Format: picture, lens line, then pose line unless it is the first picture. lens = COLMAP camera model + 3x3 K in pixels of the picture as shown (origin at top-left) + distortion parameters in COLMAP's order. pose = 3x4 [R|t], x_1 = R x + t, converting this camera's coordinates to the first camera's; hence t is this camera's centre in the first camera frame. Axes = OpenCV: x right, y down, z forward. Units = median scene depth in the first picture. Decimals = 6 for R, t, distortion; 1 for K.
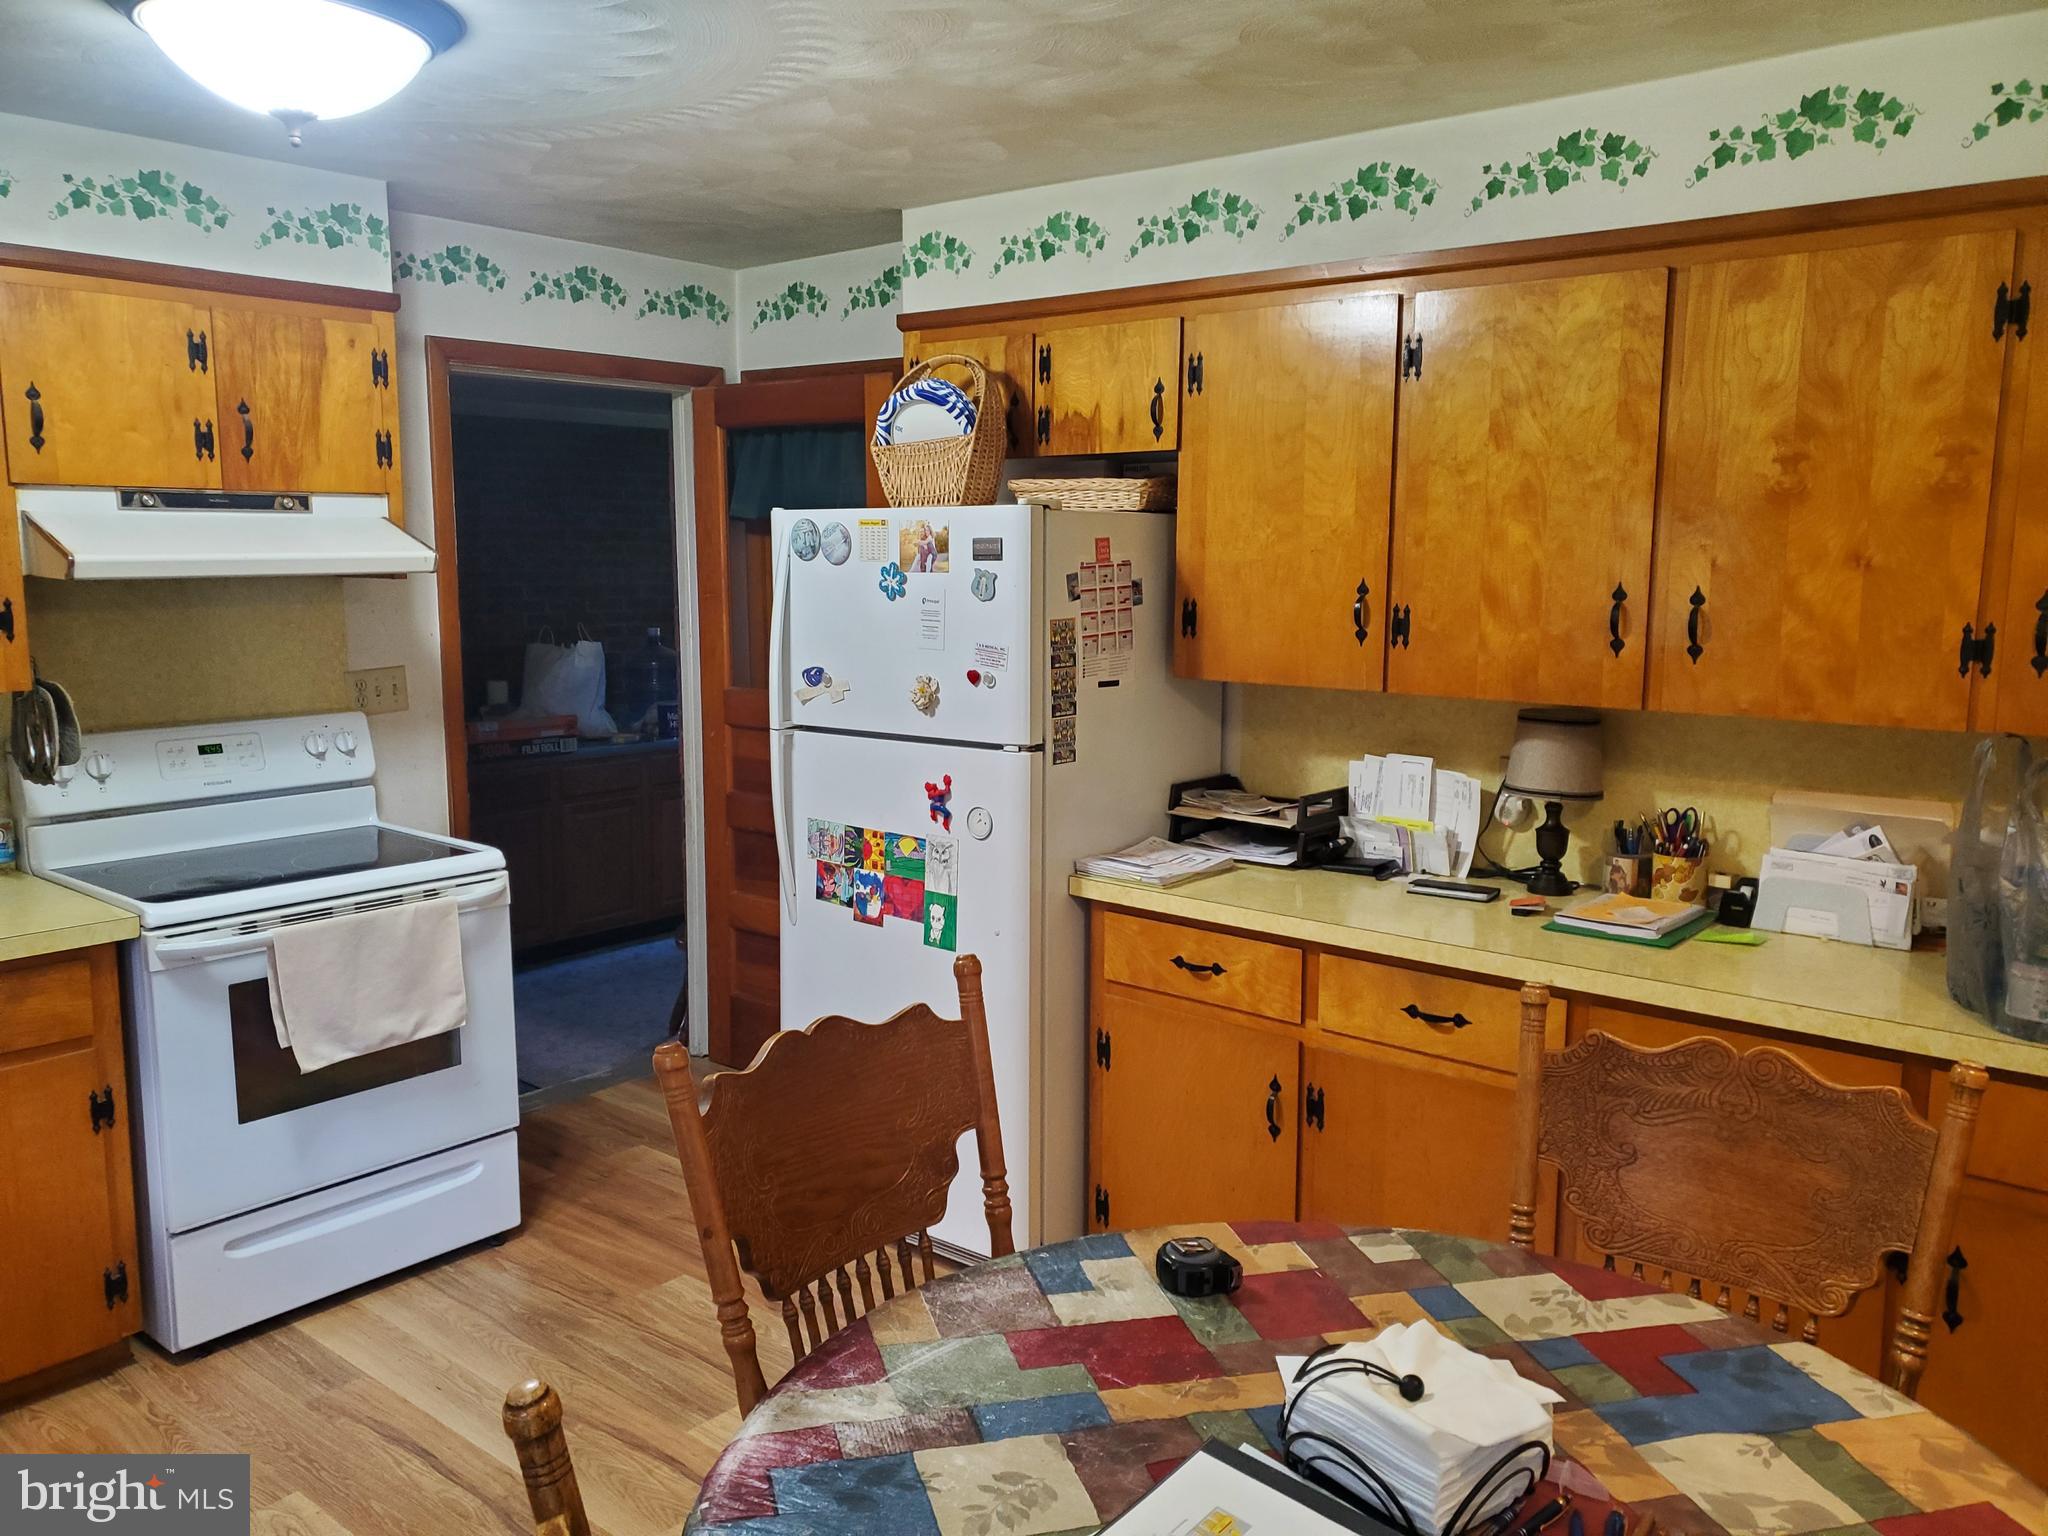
lens RADIAL K [[1580.4, 0, 1030.1], [0, 1580.4, 774.2], [0, 0, 1]] dist [0.021176, -0.007255]
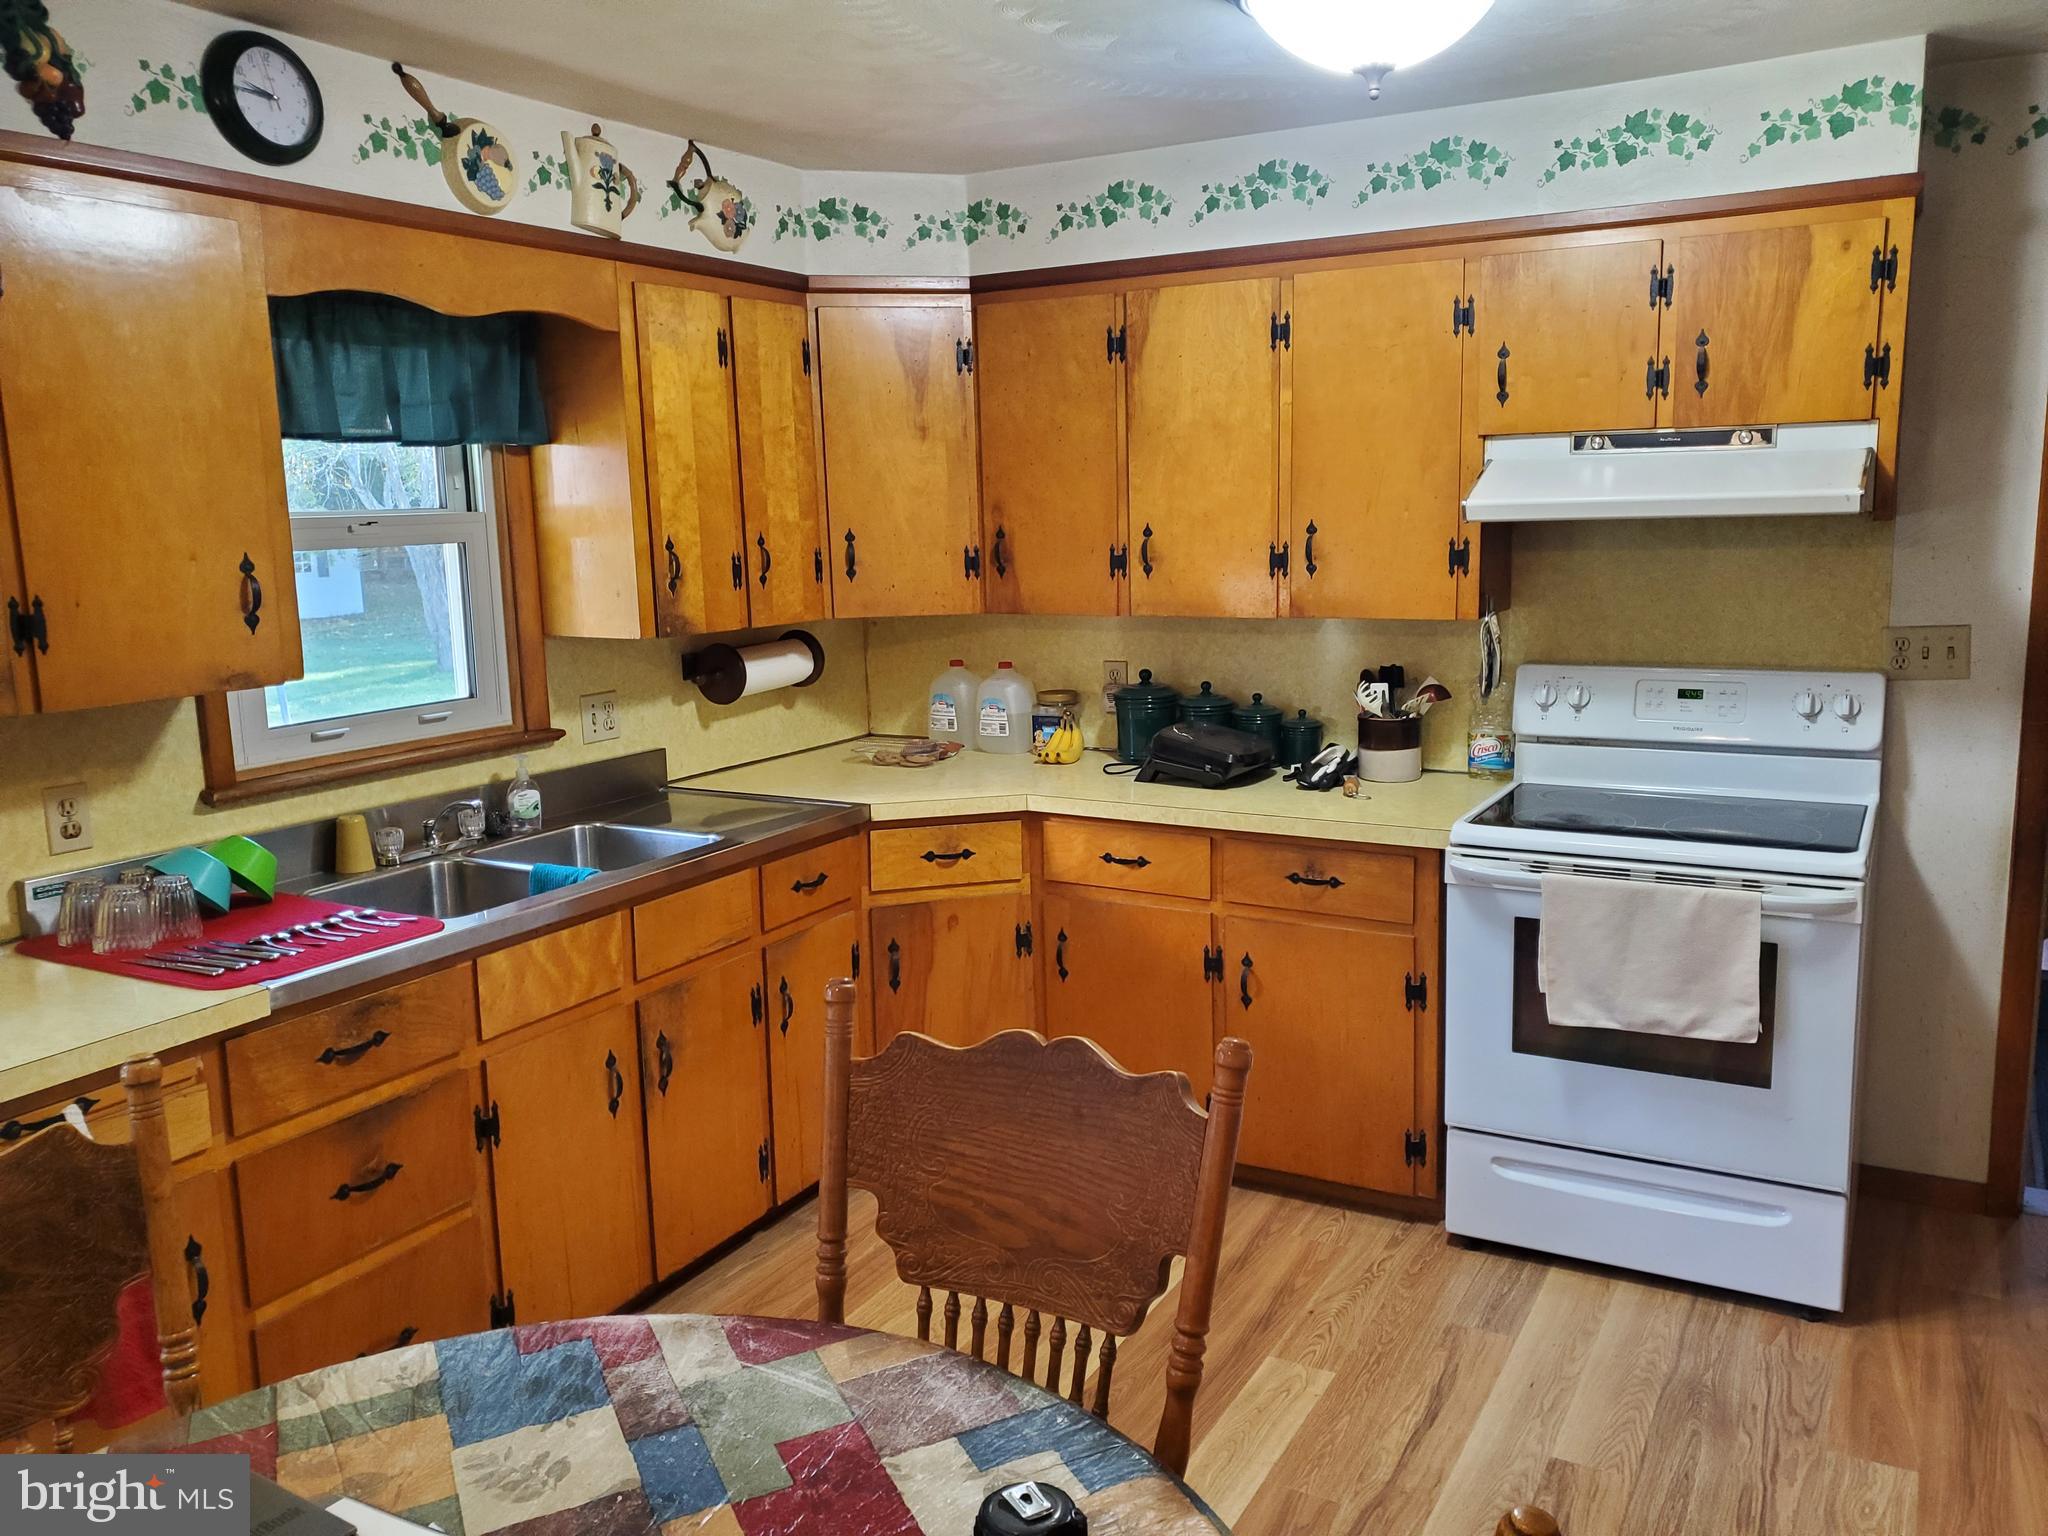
lens RADIAL K [[1580.4, 0, 1032.2], [0, 1580.4, 757.1], [0, 0, 1]] dist [0.021176, -0.007255]
pose [[0.189598, 0.152654, -0.969922, 0.387996], [-0.117895, 0.984232, 0.131860, -0.062908], [0.974758, 0.089349, 0.204605, 0.439315]]
